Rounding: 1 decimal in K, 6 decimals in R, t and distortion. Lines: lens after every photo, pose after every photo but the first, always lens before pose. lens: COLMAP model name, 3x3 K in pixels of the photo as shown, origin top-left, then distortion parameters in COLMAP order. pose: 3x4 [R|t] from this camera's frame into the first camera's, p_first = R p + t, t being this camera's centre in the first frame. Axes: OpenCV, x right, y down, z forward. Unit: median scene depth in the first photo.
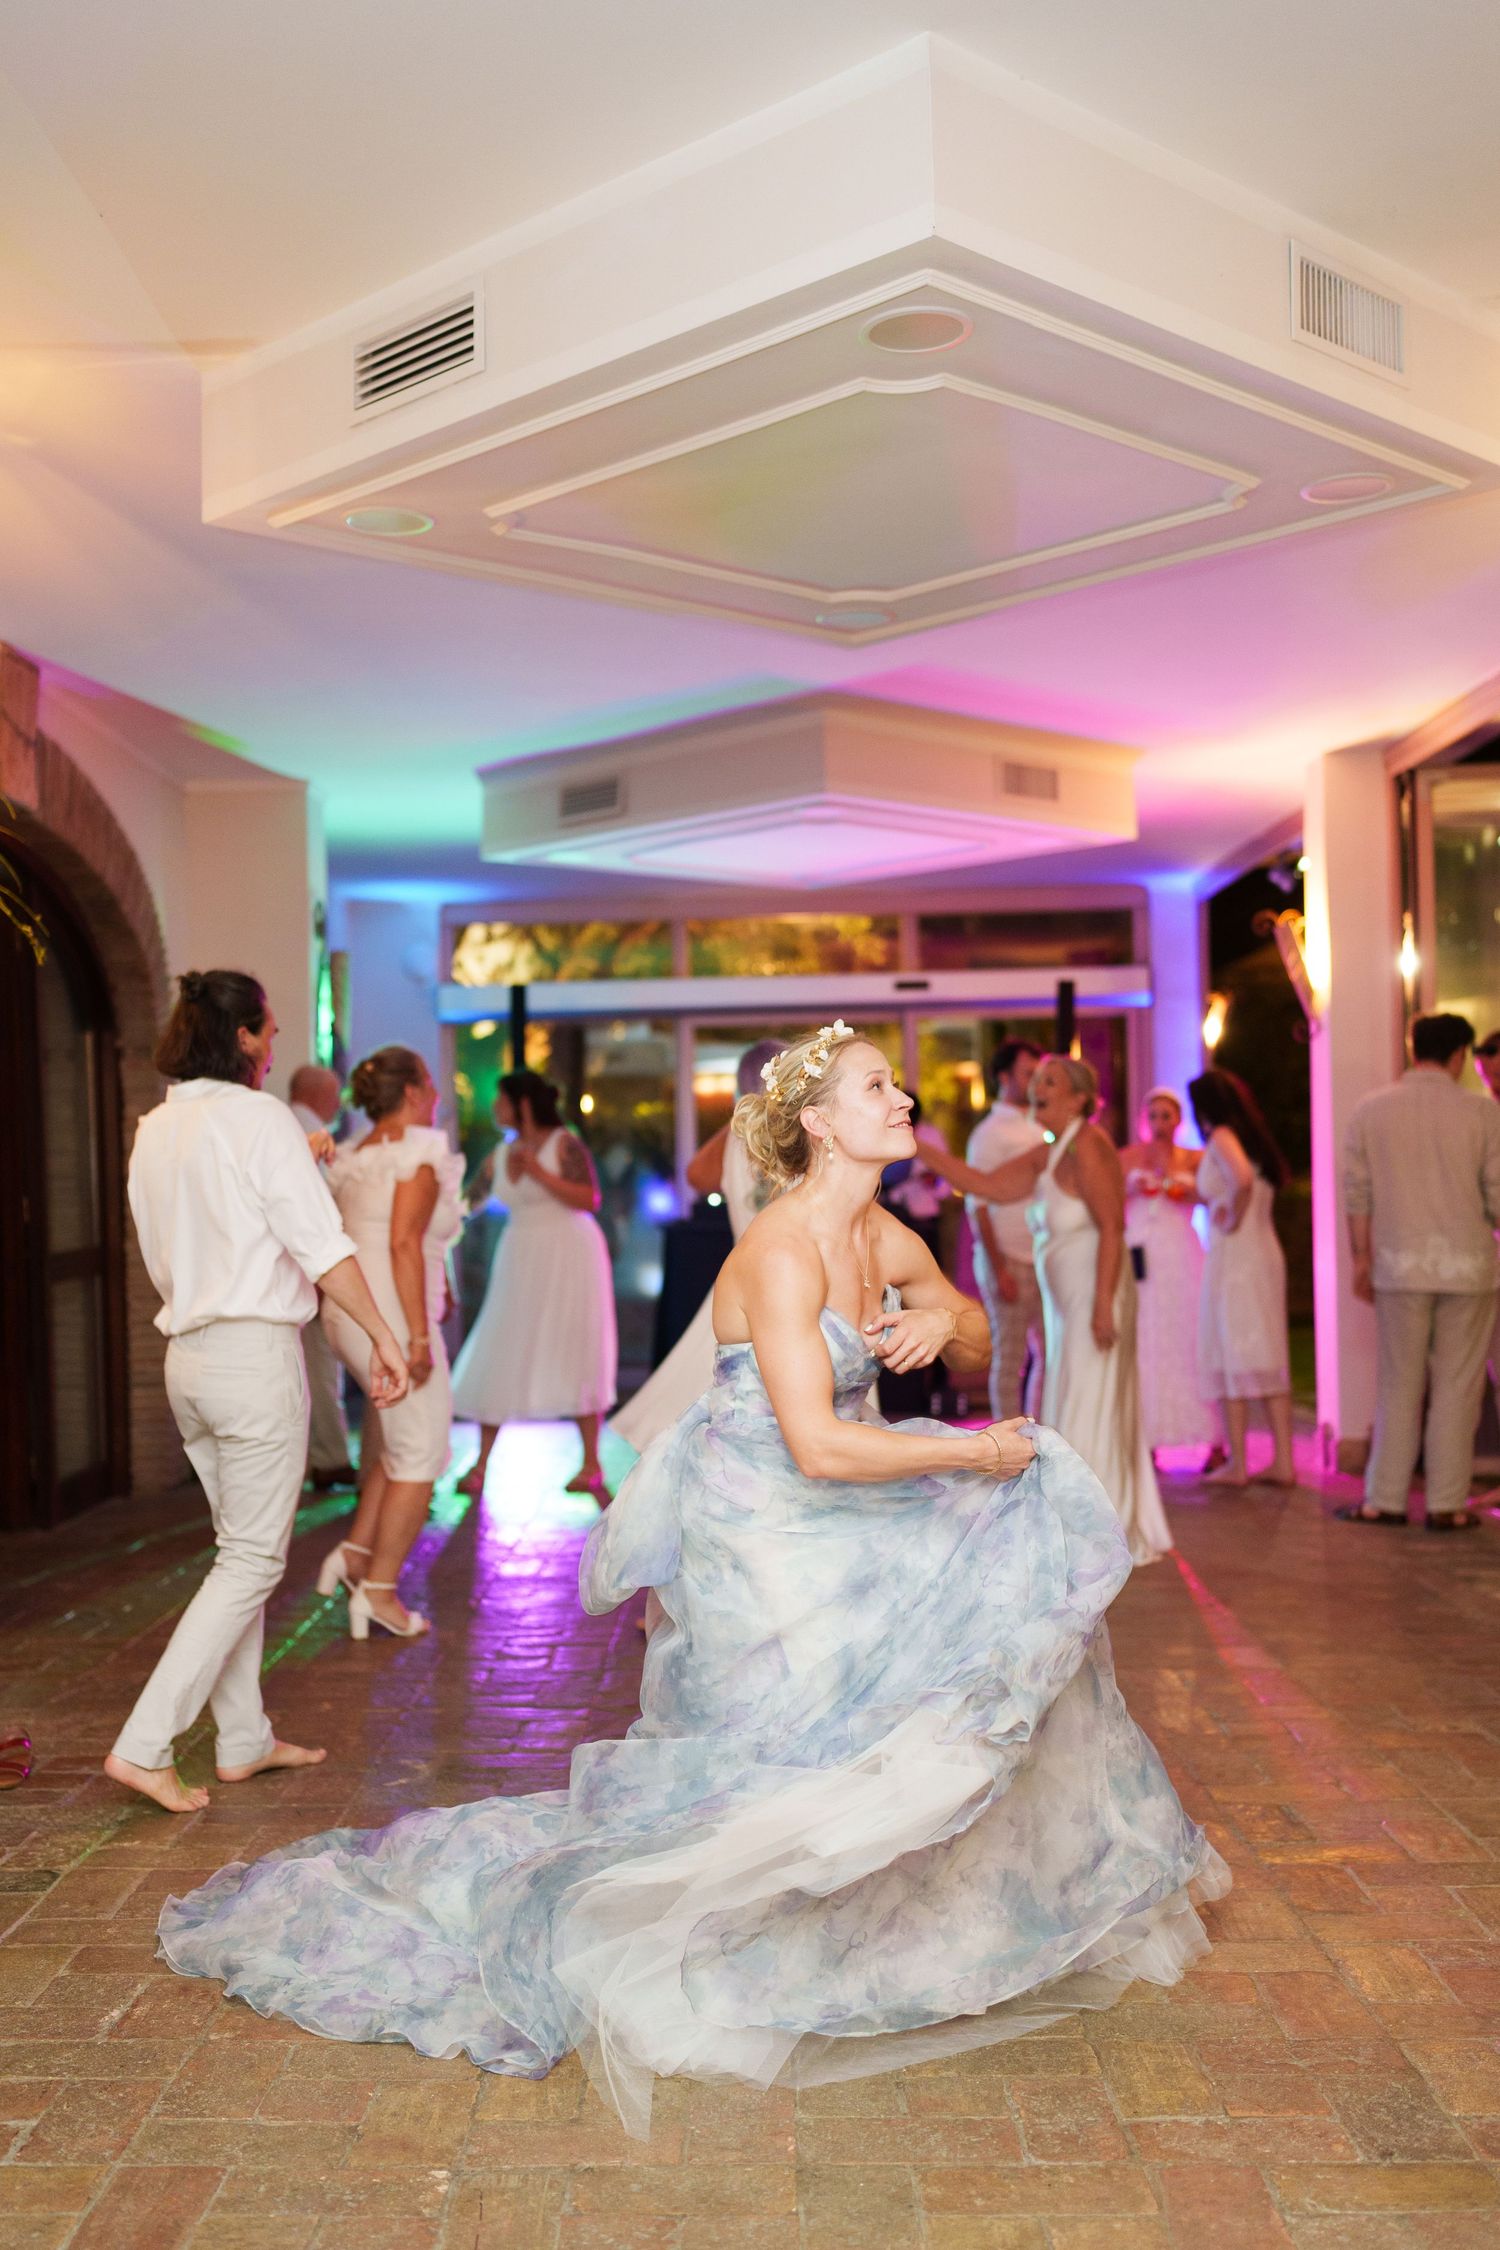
lens RADIAL K [[2413.7, 0, 740.7], [0, 2413.7, 1210.7], [0, 0, 1]] dist [-0.006501, 0.012719]
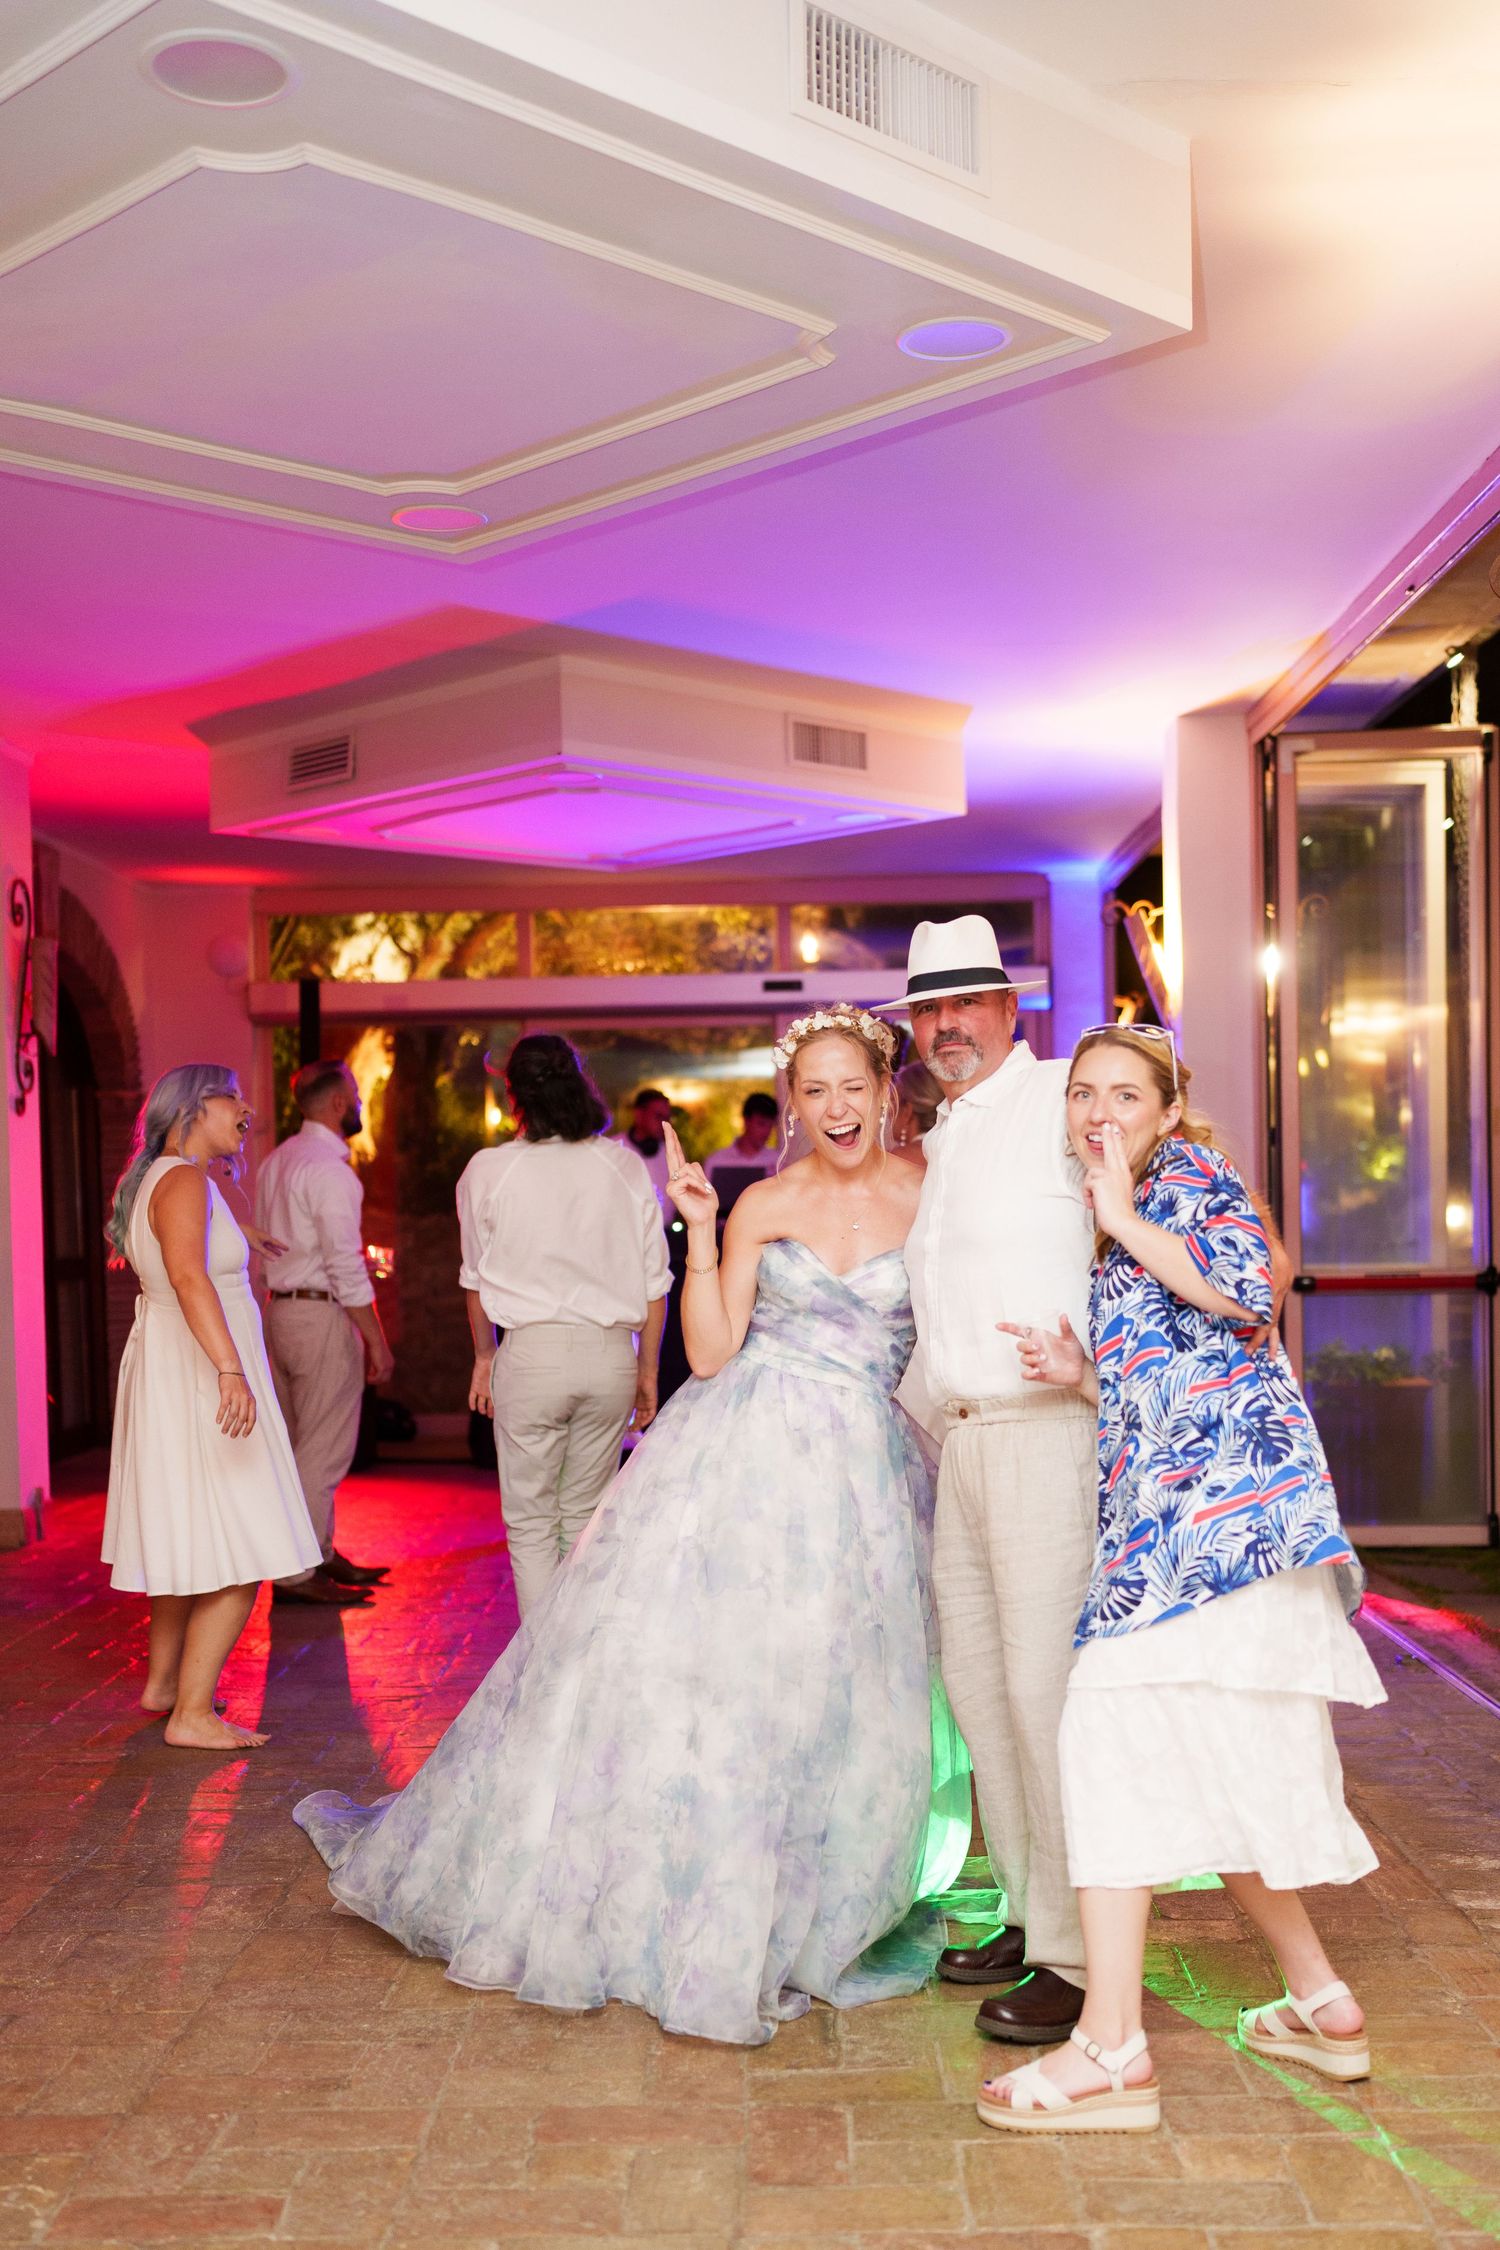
lens RADIAL K [[2525.0, 0, 867.5], [0, 2525.0, 1317.8], [0, 0, 1]] dist [0.002484, 0.018589]
pose [[0.999528, 0.002596, 0.030595, 0.185519], [-0.003678, 0.999368, 0.035346, -0.009392], [-0.030484, -0.035441, 0.998907, 0.156794]]
